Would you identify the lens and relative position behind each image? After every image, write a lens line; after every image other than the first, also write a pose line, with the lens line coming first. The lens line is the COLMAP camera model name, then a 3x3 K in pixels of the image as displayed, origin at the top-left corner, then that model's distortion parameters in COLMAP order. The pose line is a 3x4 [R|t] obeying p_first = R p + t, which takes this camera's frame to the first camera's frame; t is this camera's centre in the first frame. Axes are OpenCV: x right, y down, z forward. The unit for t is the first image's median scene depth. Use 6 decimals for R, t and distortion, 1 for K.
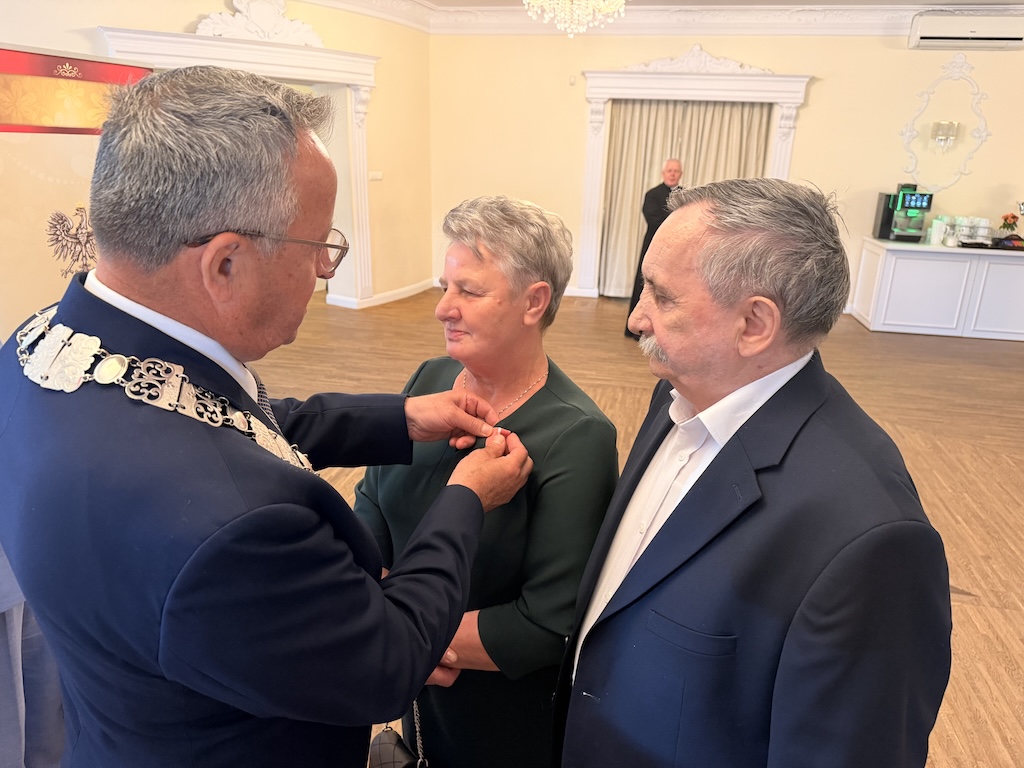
lens RADIAL K [[721.0, 0, 509.2], [0, 721.0, 387.1], [0, 0, 1]] dist [0.003318, -0.006779]
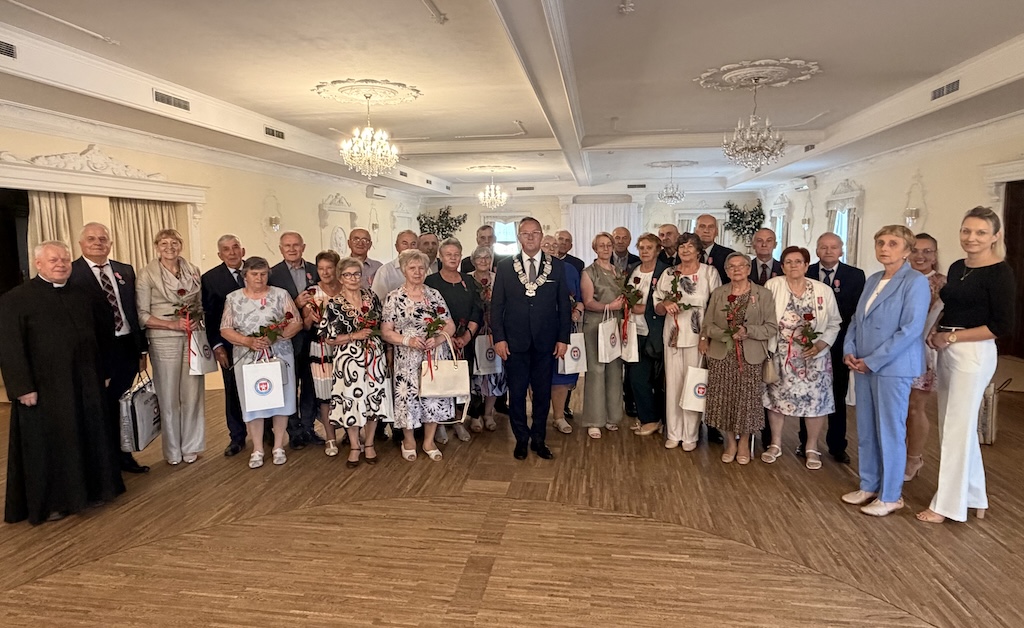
lens RADIAL K [[606.3, 0, 512.0], [0, 606.3, 314.0], [0, 0, 1]] dist [0.000657, 0.000349]
pose [[-0.051546, -0.157116, 0.986234, -0.035158], [0.327821, 0.930163, 0.165317, -0.106842], [-0.943333, 0.331829, 0.003560, 0.347850]]
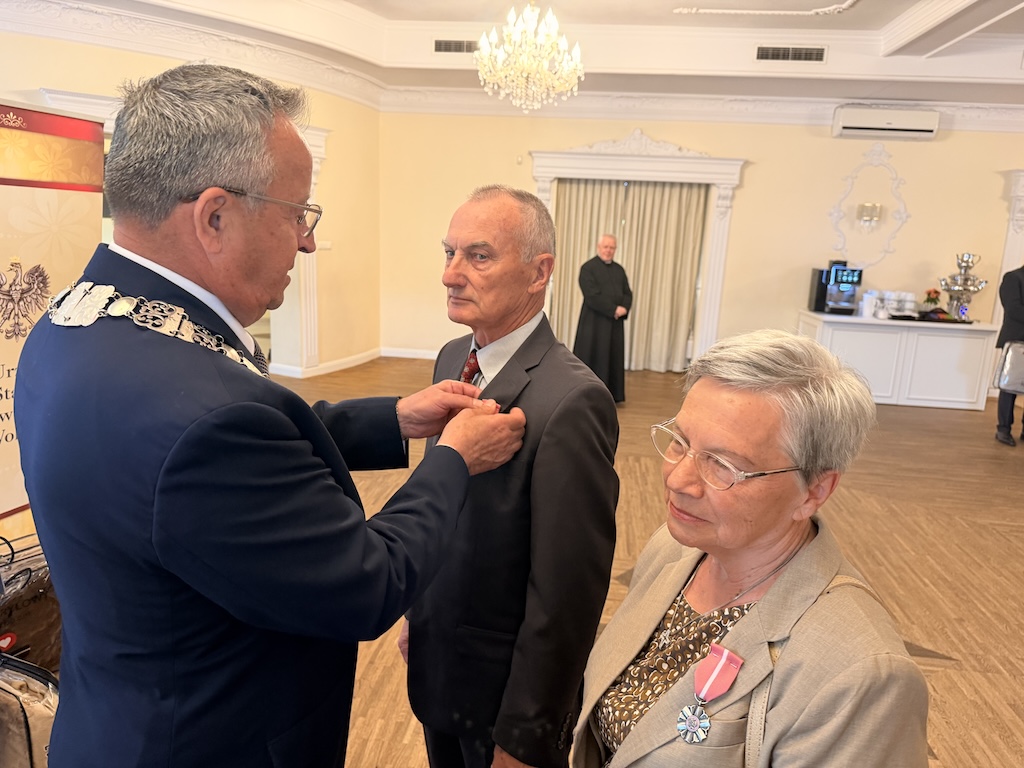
lens RADIAL K [[719.7, 0, 512.0], [0, 719.7, 384.0], [0, 0, 1]] dist [0.021384, -0.024011]
pose [[0.996038, -0.001477, 0.088912, -0.019496], [0.011008, 0.994219, -0.106805, 0.006578], [-0.088241, 0.107361, 0.990297, 0.017727]]
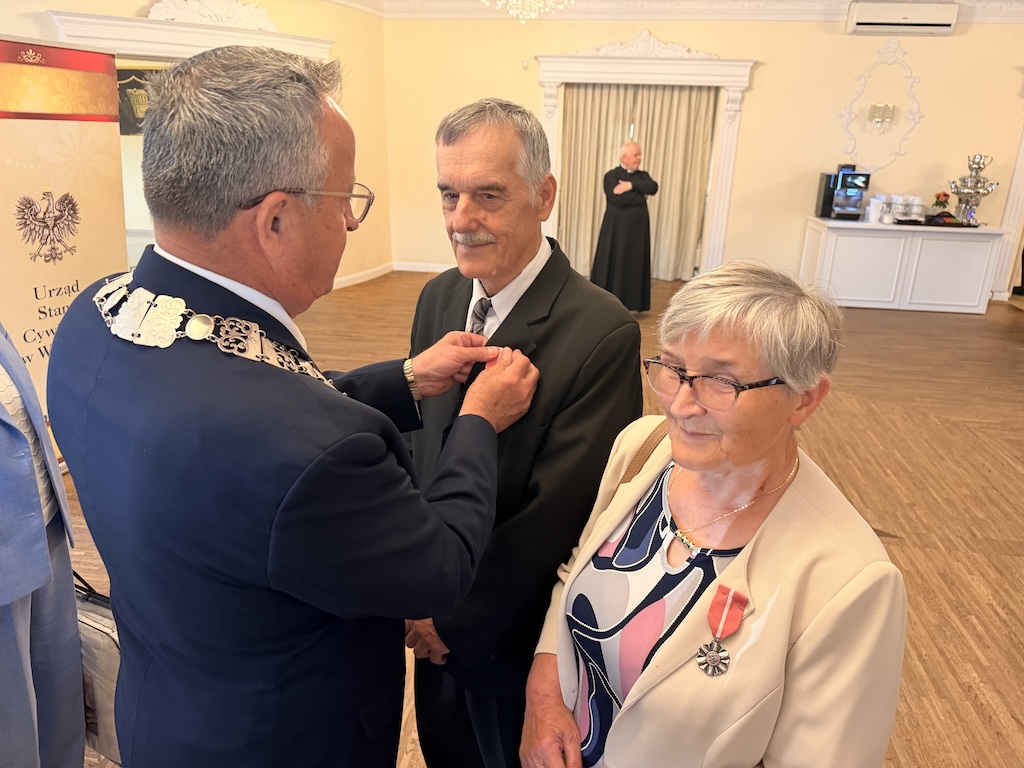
lens RADIAL K [[721.0, 0, 509.2], [0, 721.0, 387.1], [0, 0, 1]] dist [0.003318, -0.006779]
pose [[0.998238, -0.024182, 0.054179, -0.001972], [0.023116, 0.999528, 0.020219, 0.010539], [-0.054642, -0.018931, 0.998327, -0.029052]]
